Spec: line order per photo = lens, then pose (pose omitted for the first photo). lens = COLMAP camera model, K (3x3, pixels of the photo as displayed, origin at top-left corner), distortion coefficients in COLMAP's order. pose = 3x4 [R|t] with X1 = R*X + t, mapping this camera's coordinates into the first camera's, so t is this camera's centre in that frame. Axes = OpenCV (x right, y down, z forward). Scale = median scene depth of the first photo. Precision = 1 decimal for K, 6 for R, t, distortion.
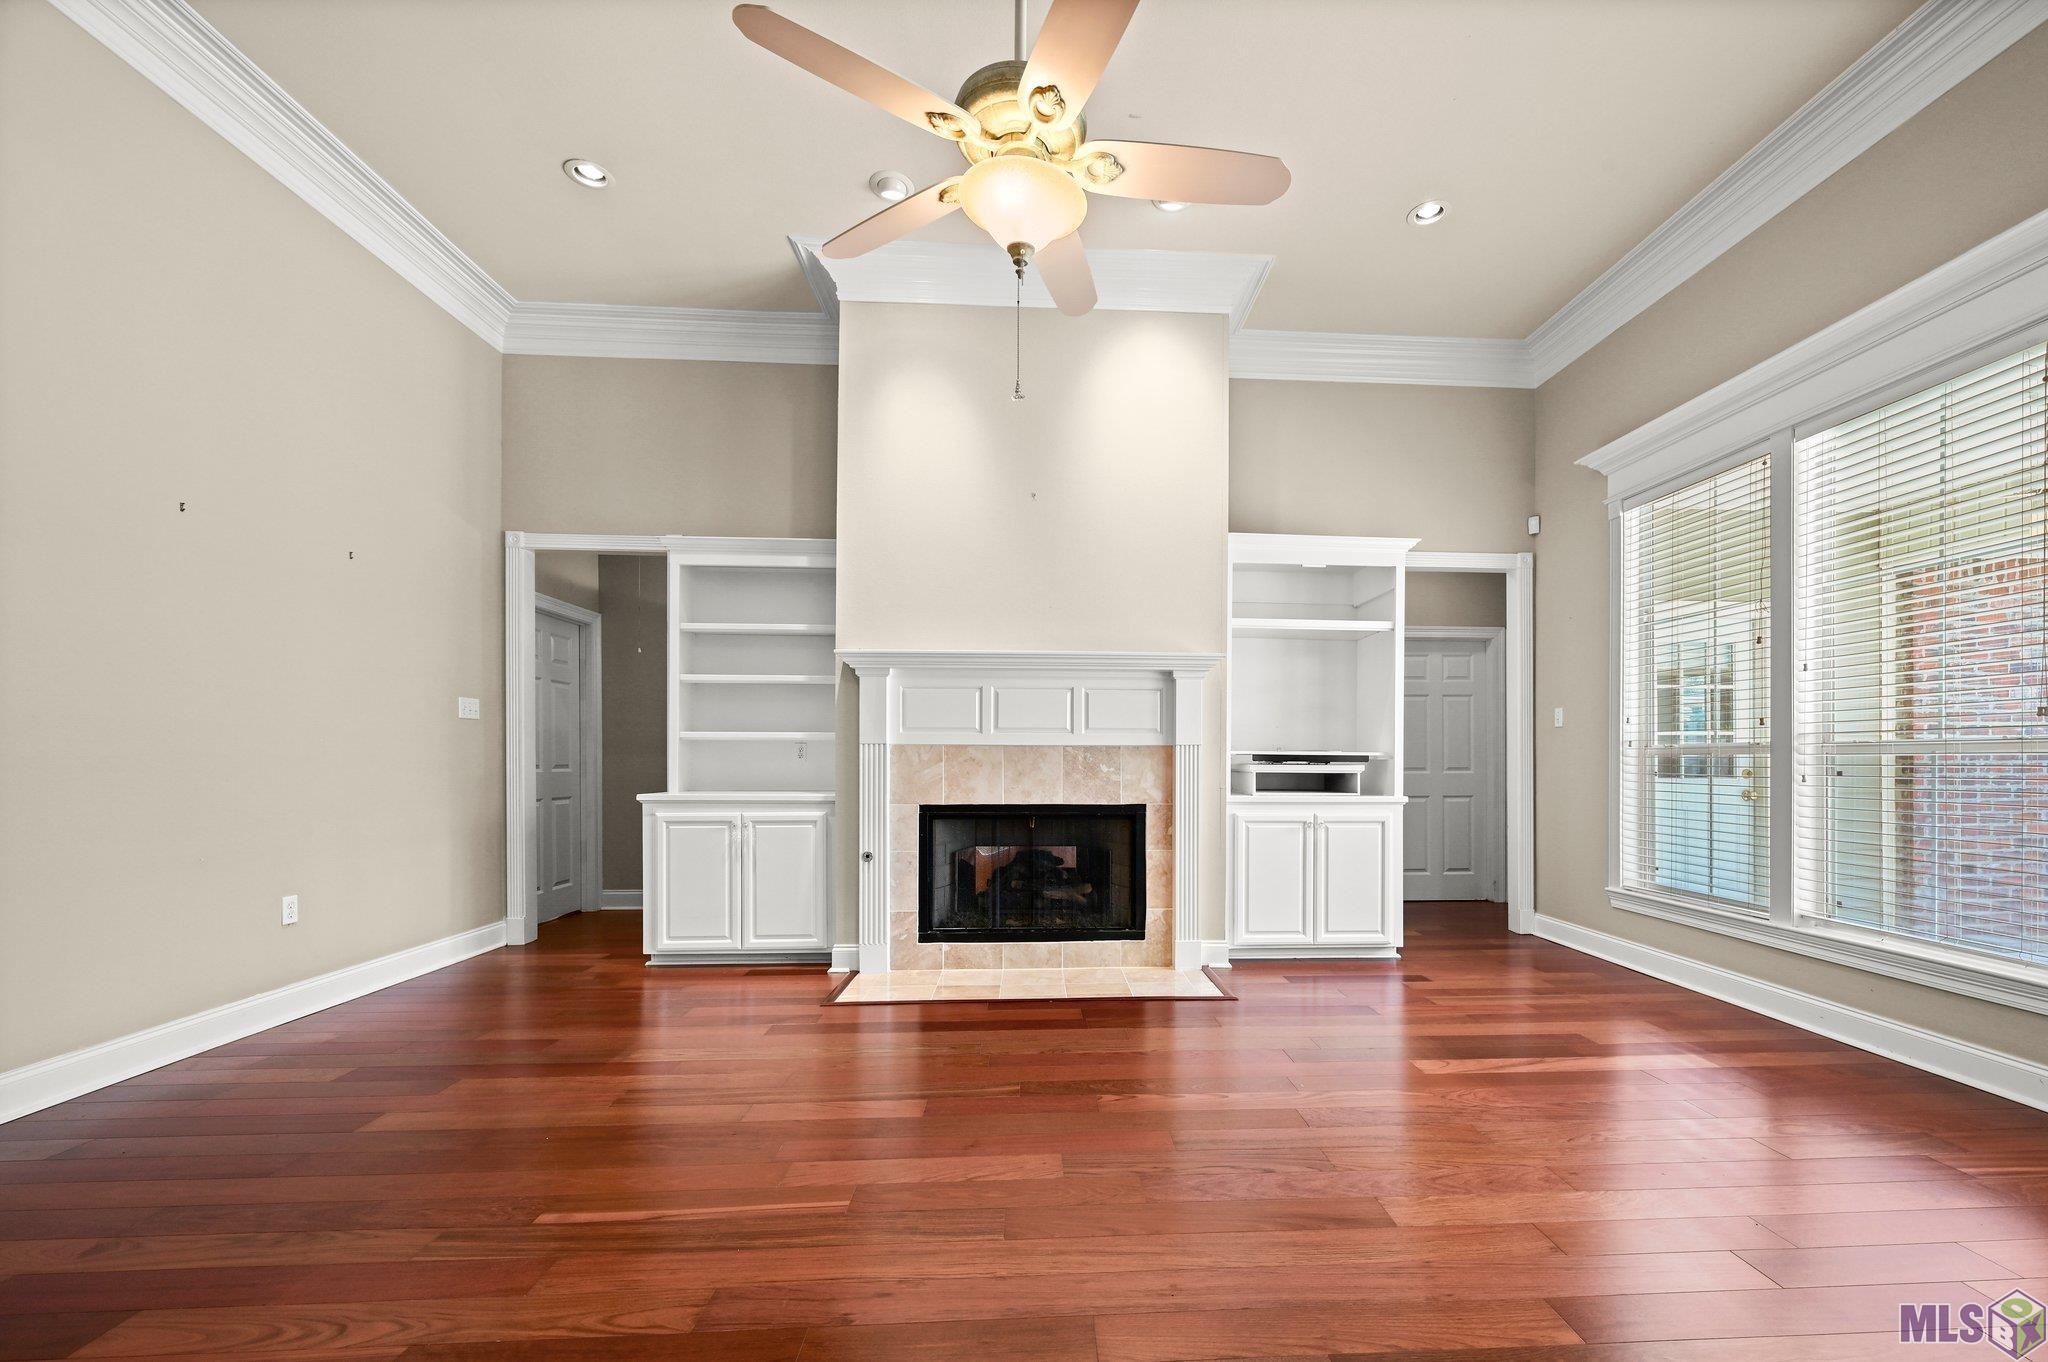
lens RADIAL K [[818.5, 0, 1075.2], [0, 818.5, 759.4], [0, 0, 1]] dist [0.001053, -0.000053]
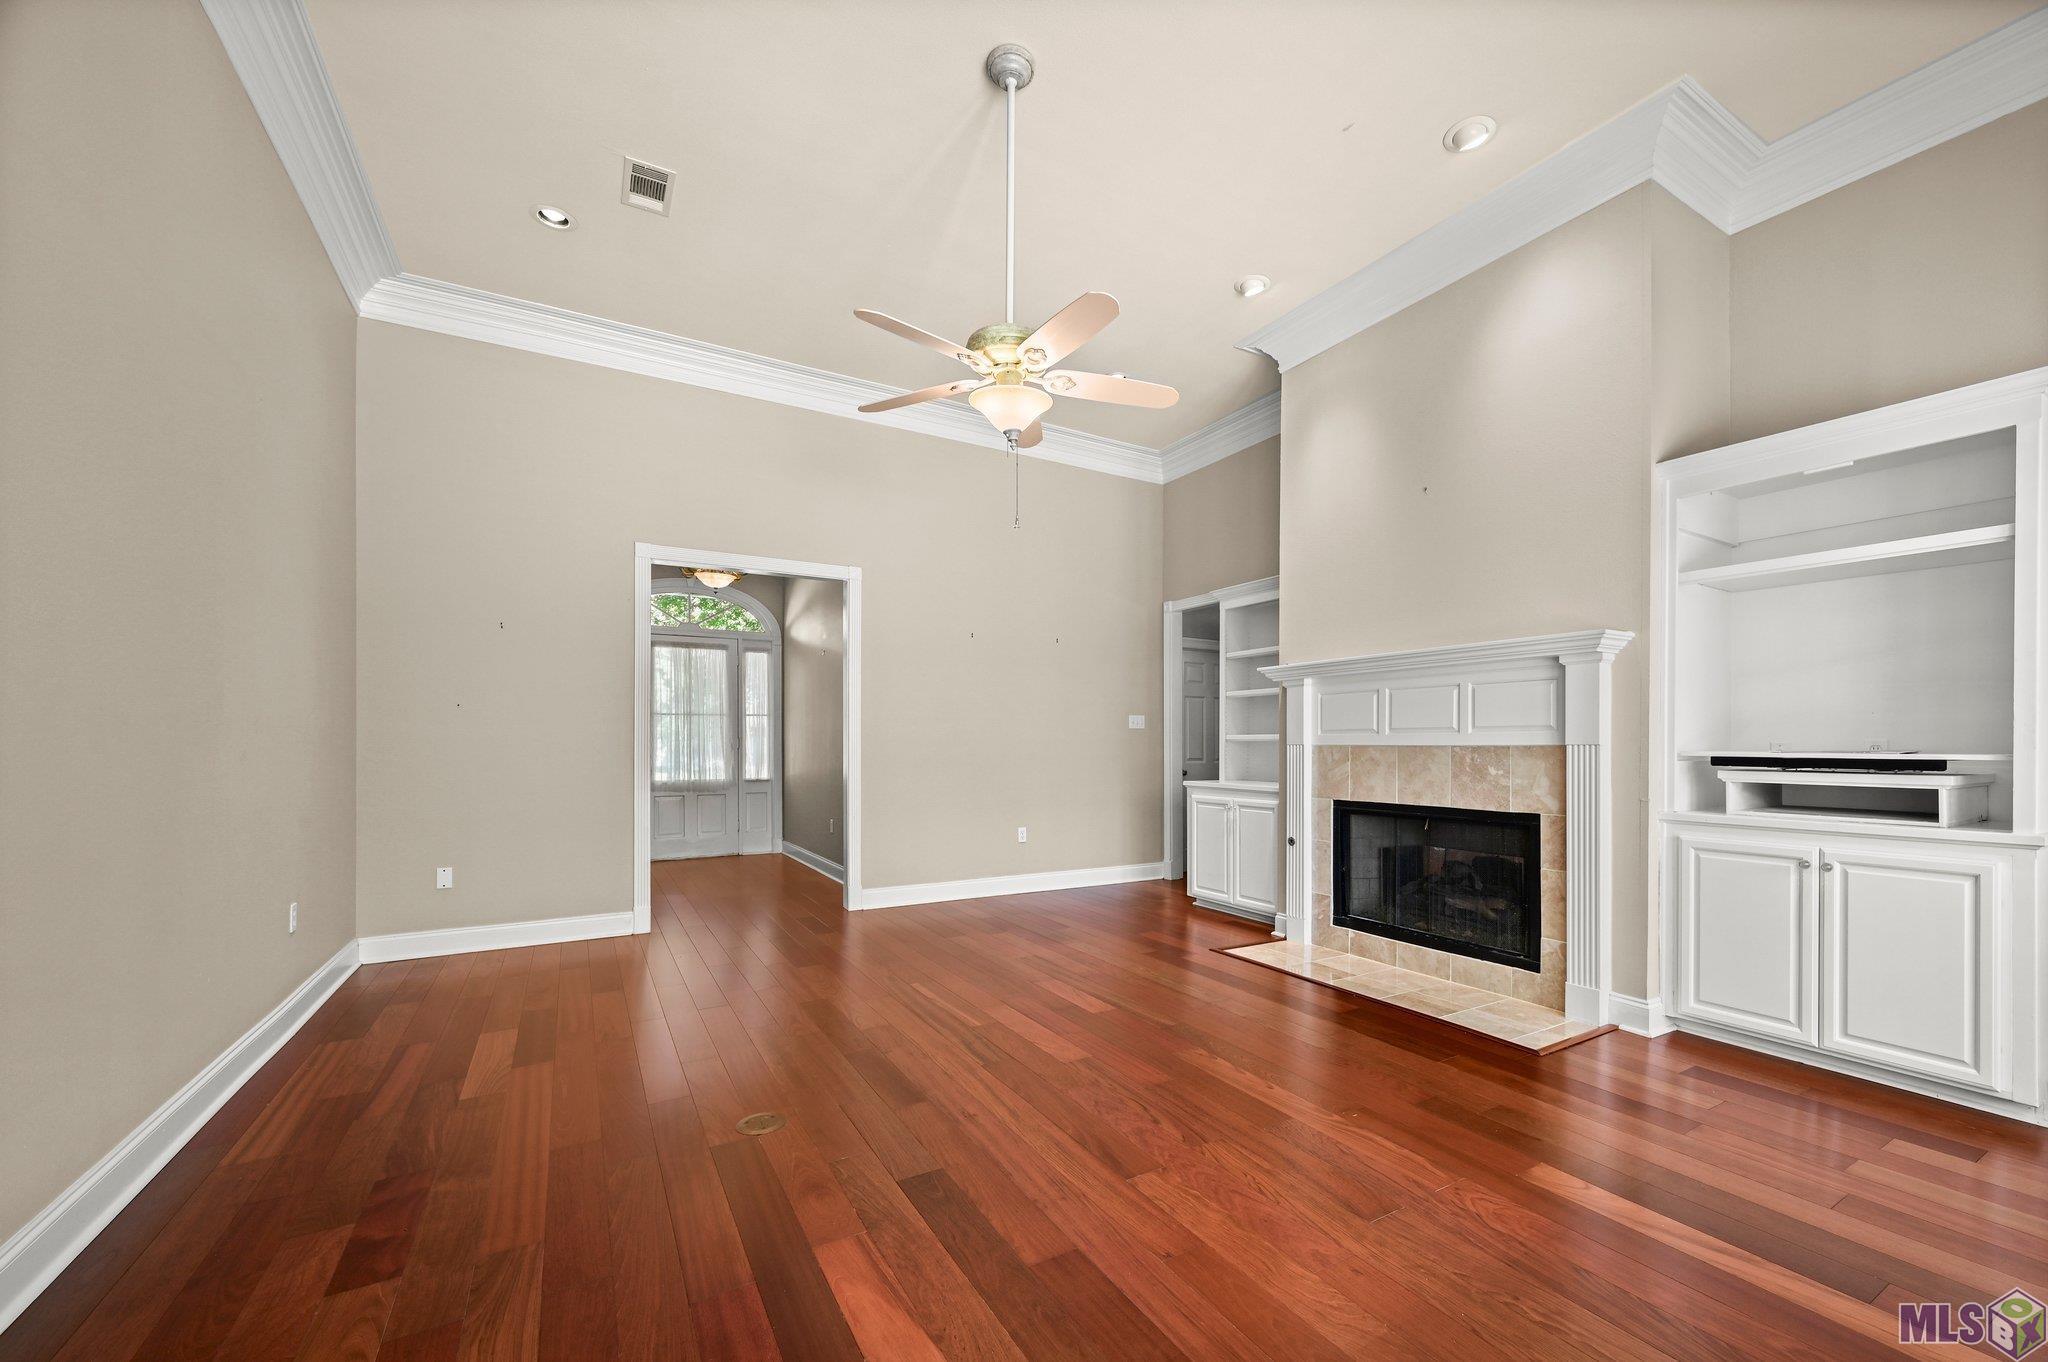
lens RADIAL K [[818.5, 0, 1091.1], [0, 818.5, 746.7], [0, 0, 1]] dist [0.001053, -0.000053]
pose [[0.479971, -0.000154, -0.877284, 0.612789], [-0.002140, 0.999997, -0.001347, -0.013469], [0.877281, 0.002524, 0.479970, 0.181843]]
